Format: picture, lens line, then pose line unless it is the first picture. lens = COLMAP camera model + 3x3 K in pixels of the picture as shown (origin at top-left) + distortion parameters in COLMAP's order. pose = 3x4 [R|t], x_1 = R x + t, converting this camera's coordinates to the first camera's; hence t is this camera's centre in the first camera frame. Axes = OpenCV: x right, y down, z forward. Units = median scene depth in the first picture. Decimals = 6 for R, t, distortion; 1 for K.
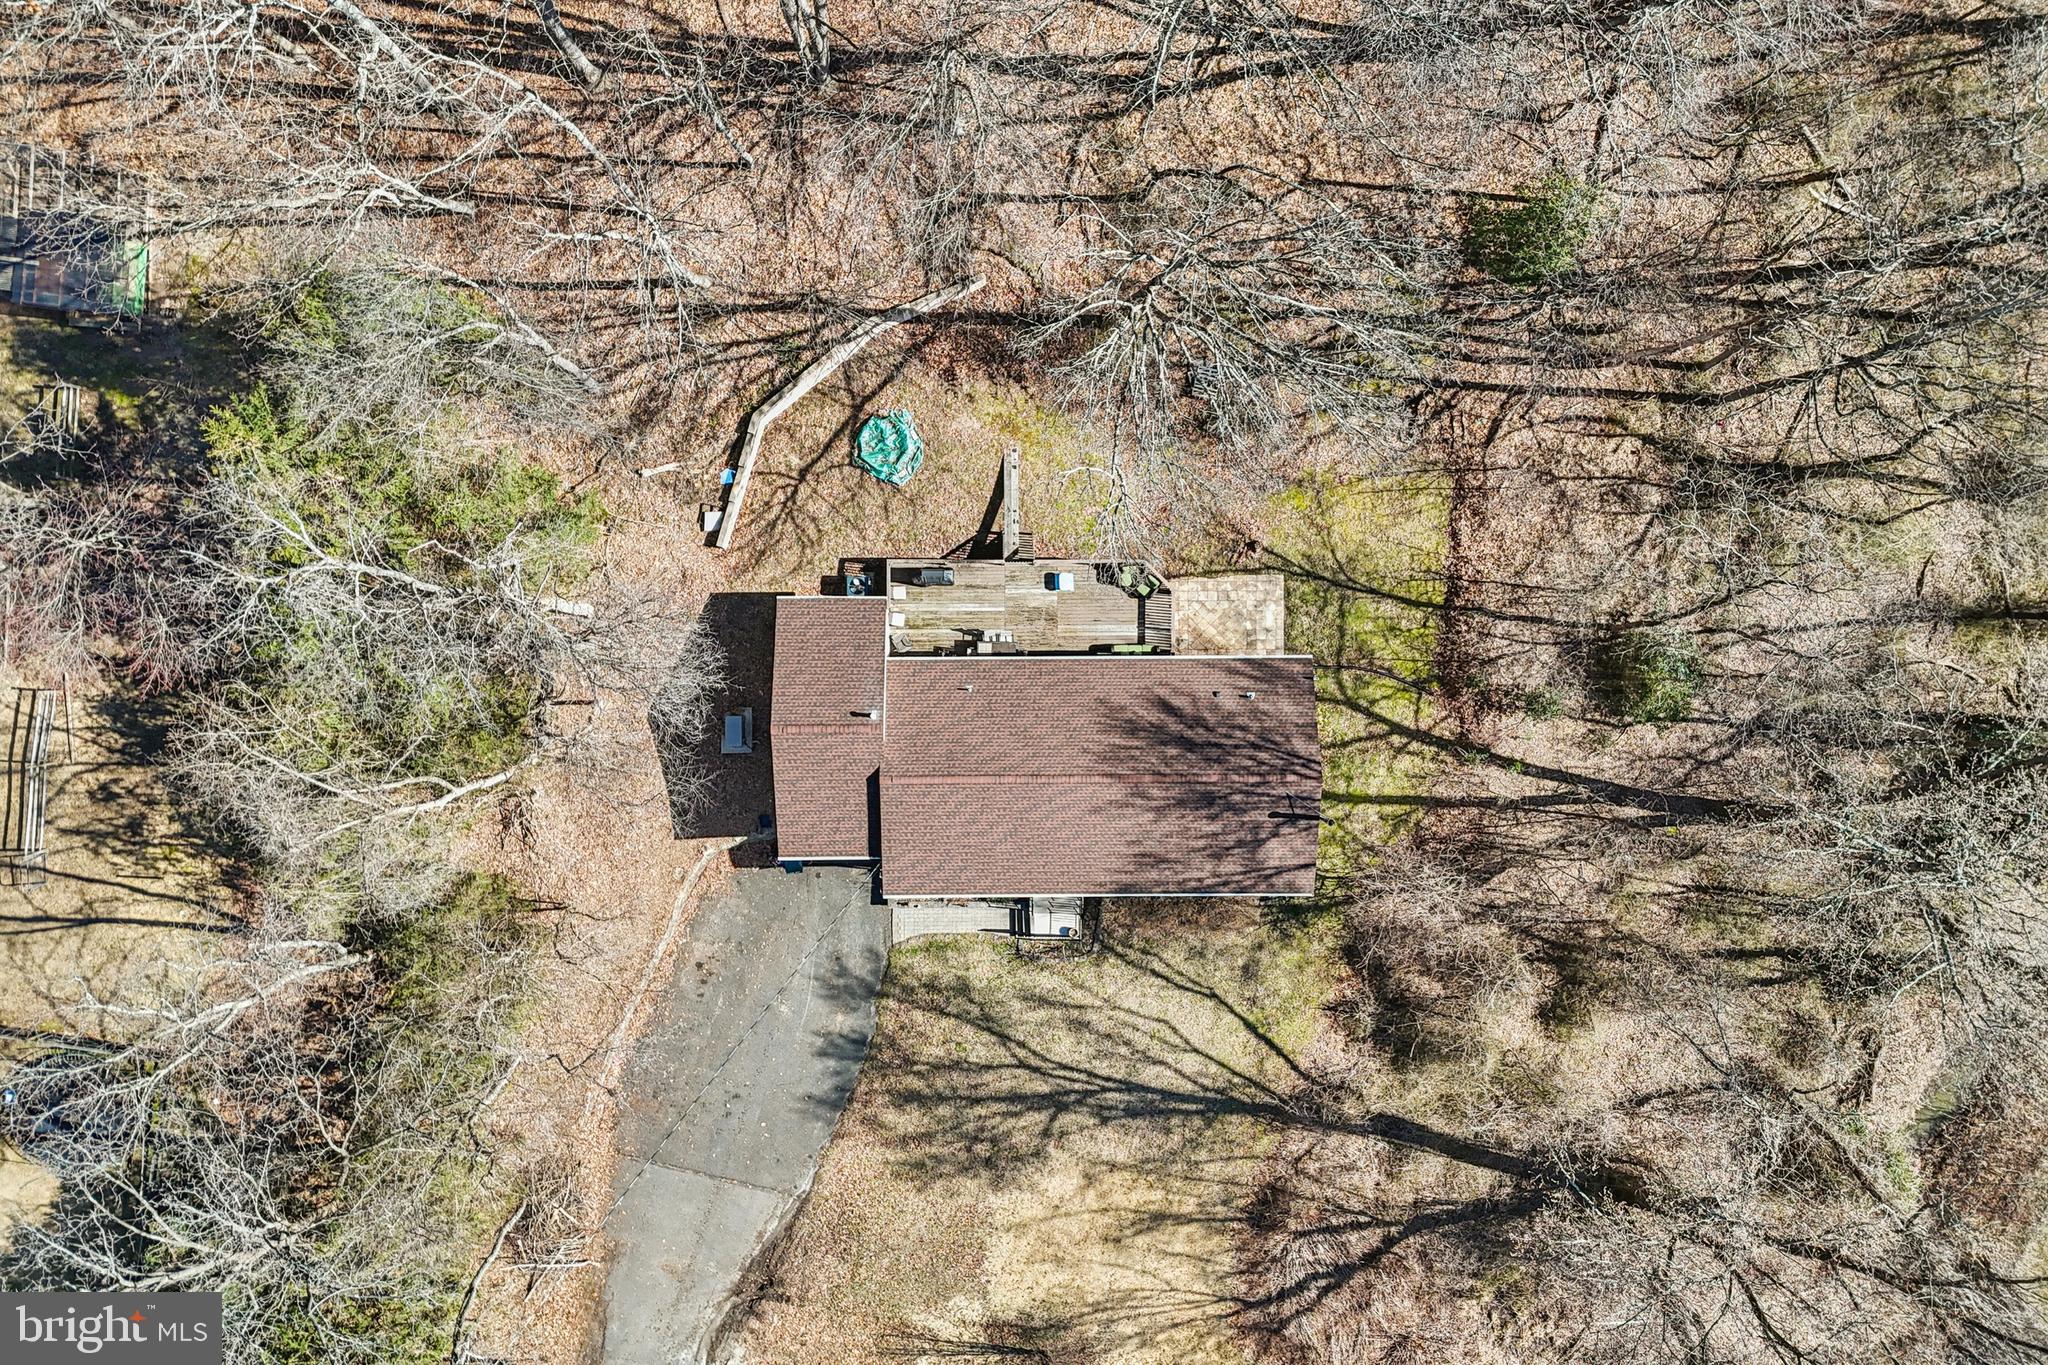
lens RADIAL K [[1517.4, 0, 1019.1], [0, 1517.4, 669.6], [0, 0, 1]] dist [0.067509, -0.059199]
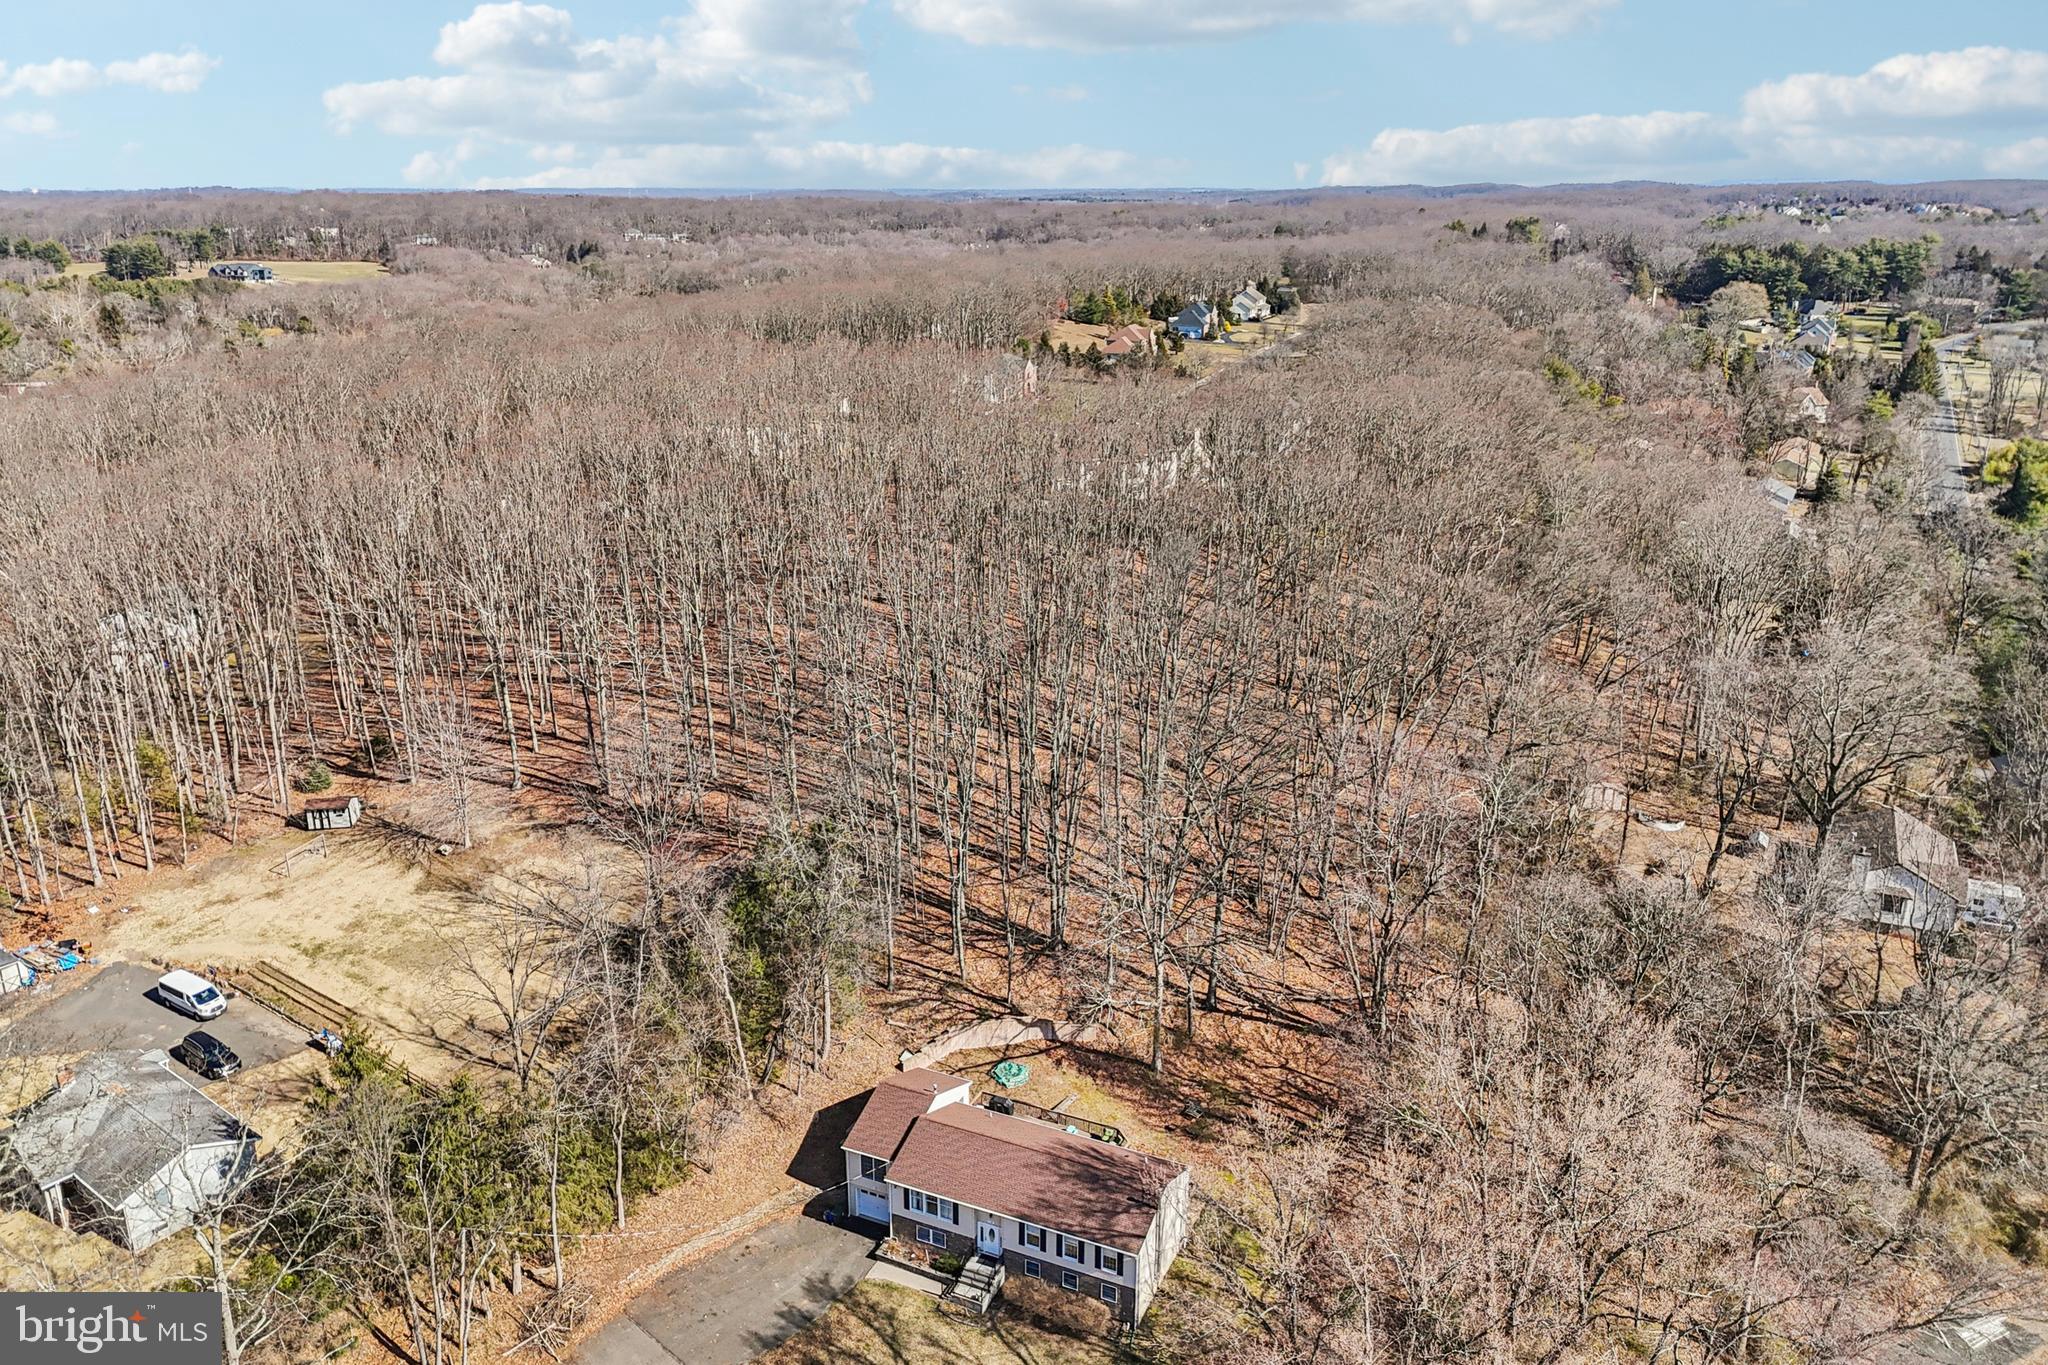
lens RADIAL K [[1517.4, 0, 1026.4], [0, 1517.4, 695.6], [0, 0, 1]] dist [0.067509, -0.059199]
pose [[0.903948, 0.108870, -0.413553, 0.593042], [-0.427050, 0.280732, -0.859545, 1.199238], [0.022519, 0.953592, 0.300259, 0.035859]]
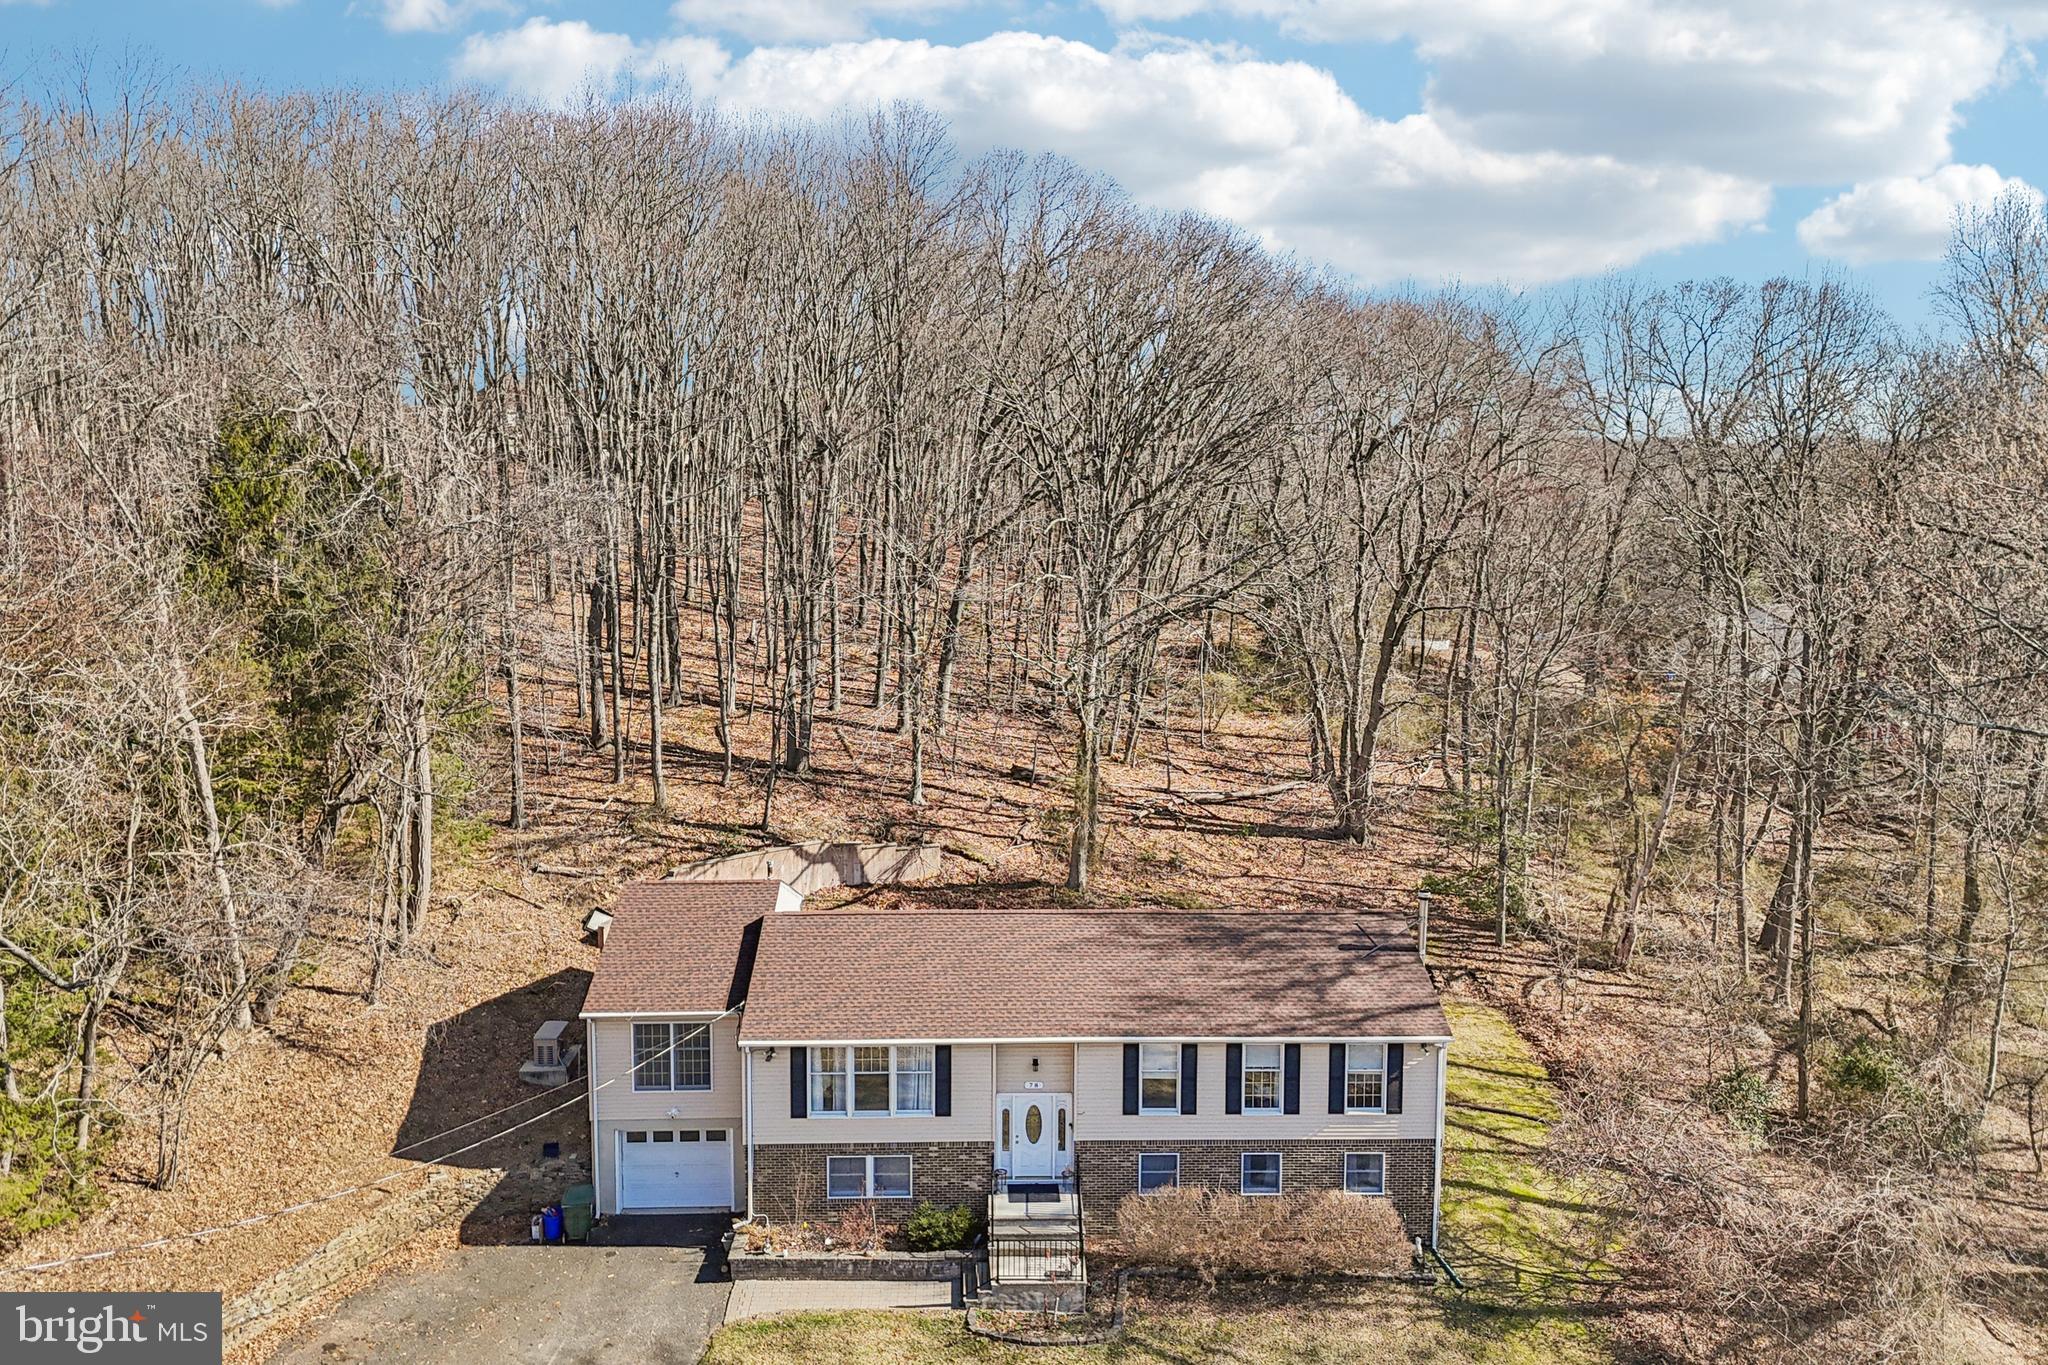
lens RADIAL K [[1517.4, 0, 1014.5], [0, 1517.4, 646.1], [0, 0, 1]] dist [0.067509, -0.059199]
pose [[0.999443, -0.028271, 0.017708, 0.013980], [0.020734, 0.110600, -0.993649, 0.667705], [0.026133, 0.993463, 0.111124, 0.707628]]
